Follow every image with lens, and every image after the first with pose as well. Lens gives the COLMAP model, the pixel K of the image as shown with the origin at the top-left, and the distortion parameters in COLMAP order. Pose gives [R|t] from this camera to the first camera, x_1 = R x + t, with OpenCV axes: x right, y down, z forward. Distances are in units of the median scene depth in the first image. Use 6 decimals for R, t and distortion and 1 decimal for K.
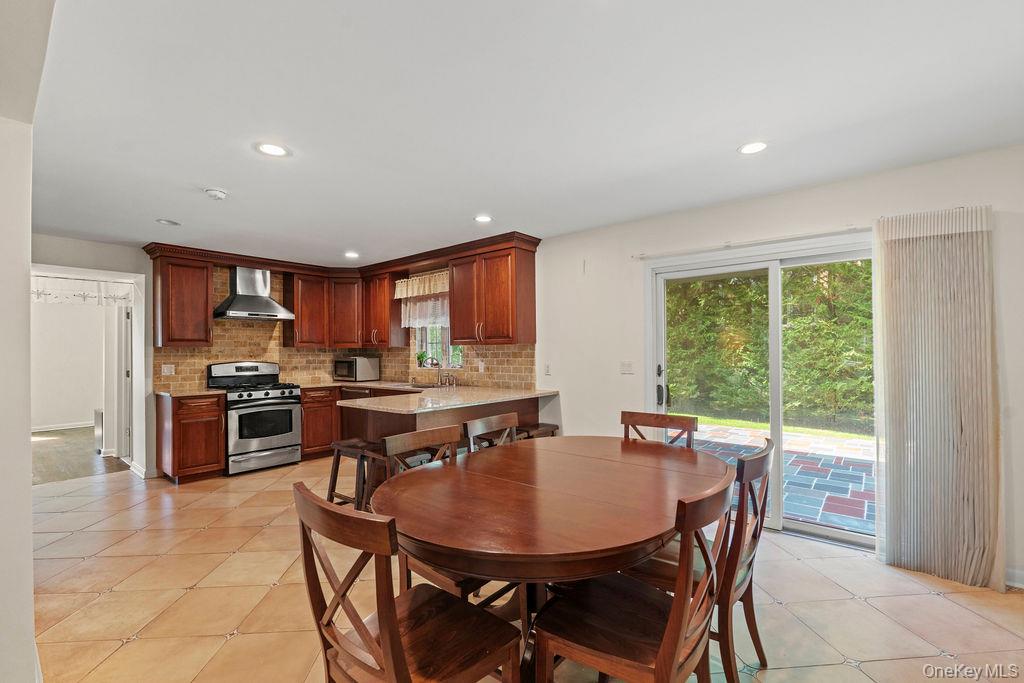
lens RADIAL K [[447.5, 0, 513.8], [0, 447.5, 346.0], [0, 0, 1]] dist [-0.009392, 0.001736]
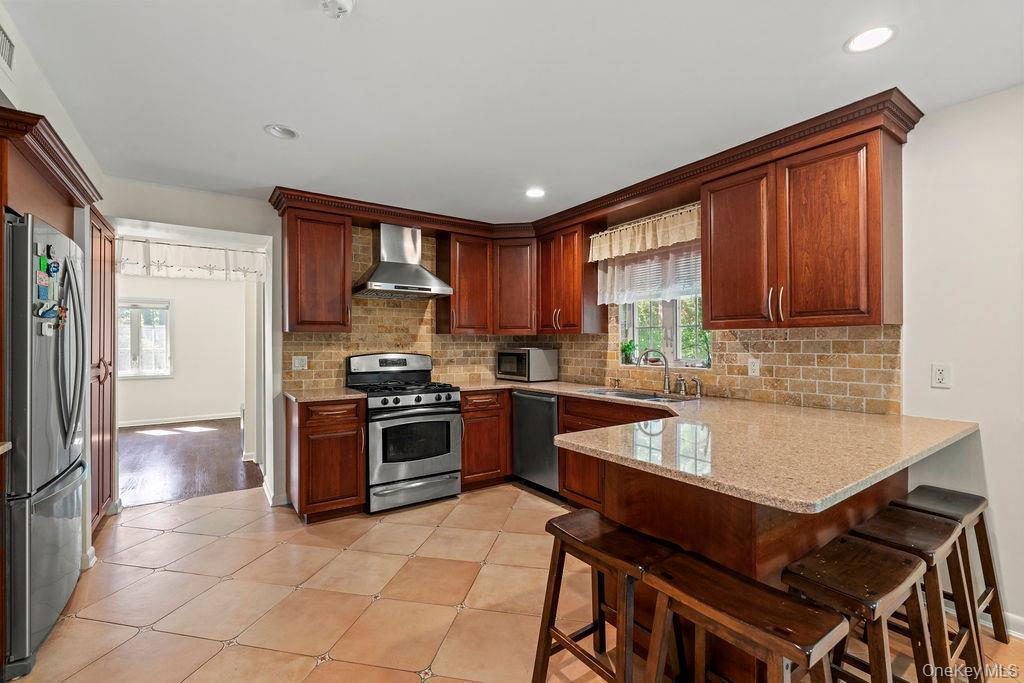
lens RADIAL K [[447.5, 0, 513.2], [0, 447.5, 340.9], [0, 0, 1]] dist [-0.009392, 0.001736]
pose [[0.962614, 0.004837, -0.270835, -0.212970], [-0.002591, 0.999959, 0.008651, 0.008521], [0.270866, -0.007626, 0.962587, 0.352246]]
